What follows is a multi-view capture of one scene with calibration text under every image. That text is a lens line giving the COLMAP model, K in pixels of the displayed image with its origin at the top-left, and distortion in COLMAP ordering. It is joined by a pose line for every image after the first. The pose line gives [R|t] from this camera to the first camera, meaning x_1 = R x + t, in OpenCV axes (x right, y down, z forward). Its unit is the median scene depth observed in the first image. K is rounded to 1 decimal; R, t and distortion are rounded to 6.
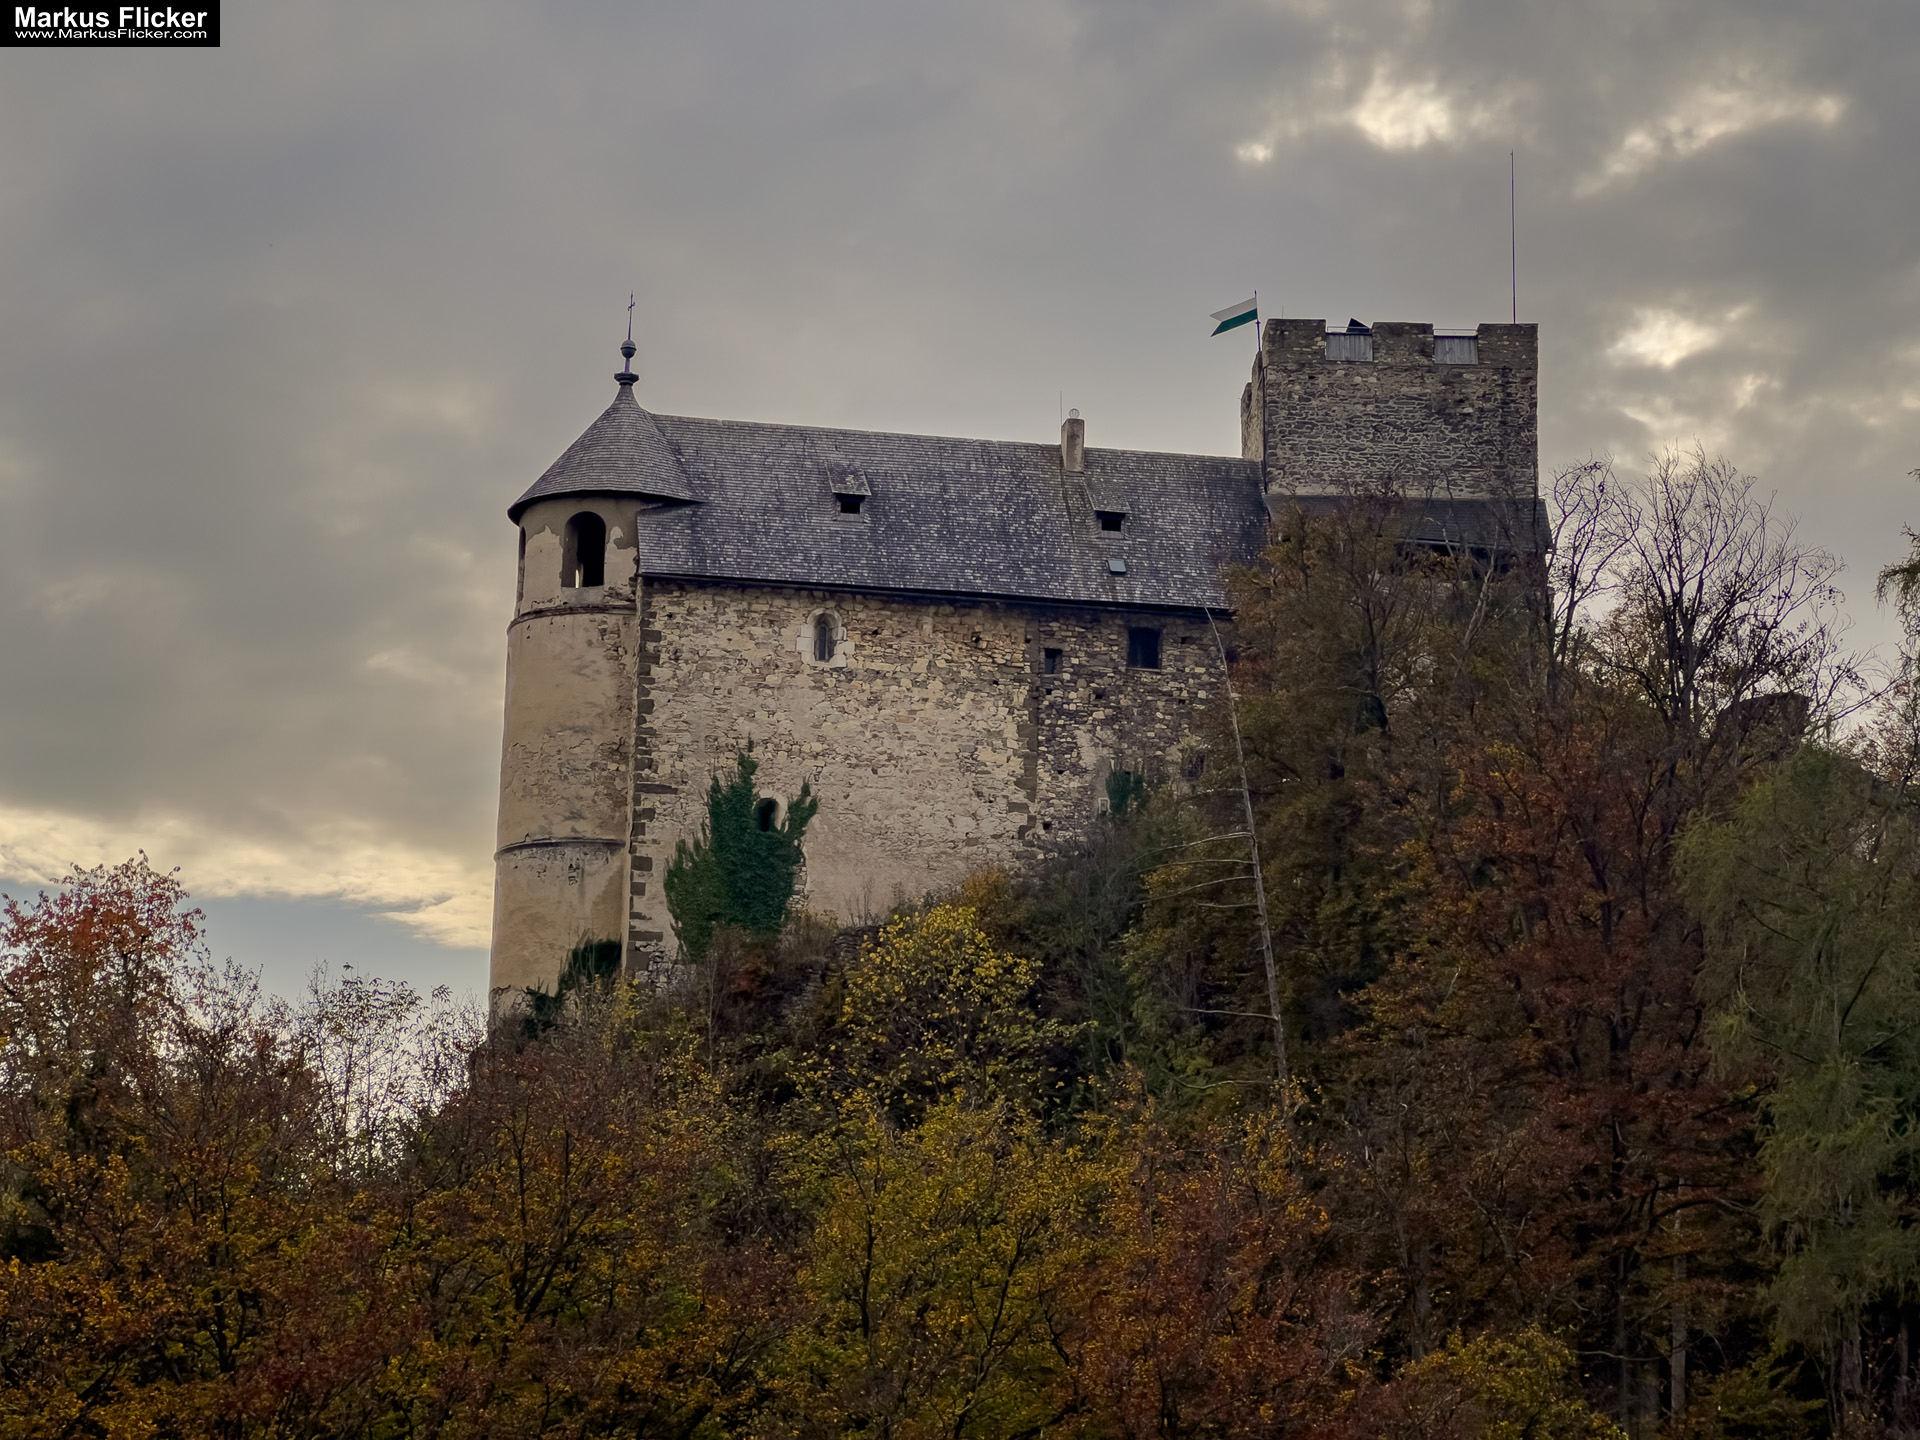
lens RADIAL K [[4310.7, 0, 960.0], [0, 4310.7, 720.0], [0, 0, 1]] dist [0.047479, -0.214696]
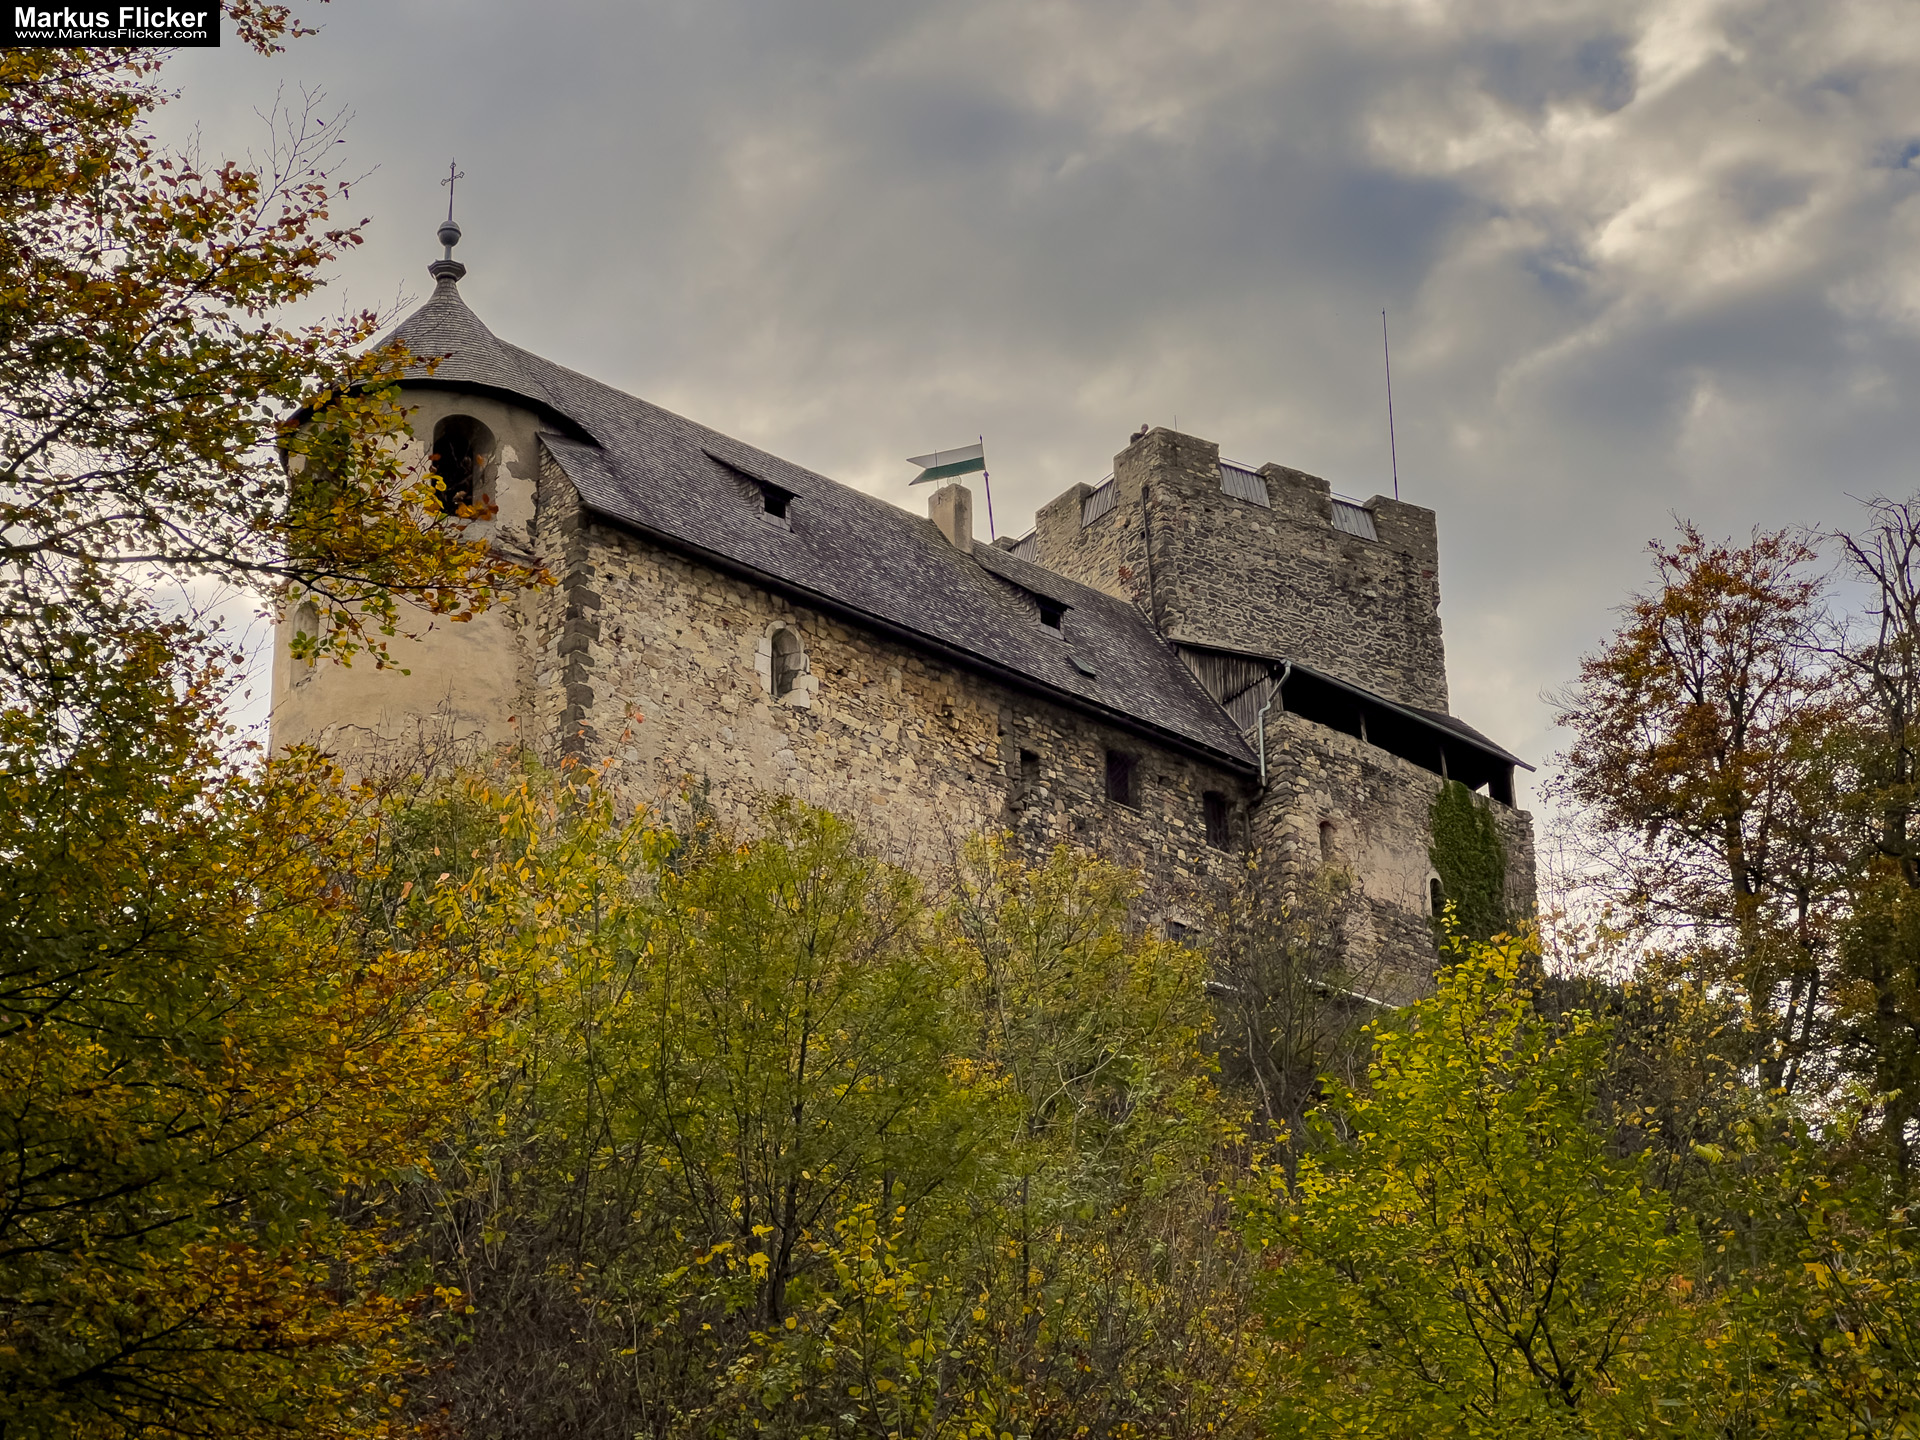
lens RADIAL K [[4310.7, 0, 960.0], [0, 4310.7, 720.0], [0, 0, 1]] dist [0.047479, -0.214696]
pose [[0.847432, 0.197787, 0.492686, -0.341343], [-0.088039, 0.967518, -0.236977, 0.148874], [-0.523554, 0.157446, 0.837318, 0.405723]]
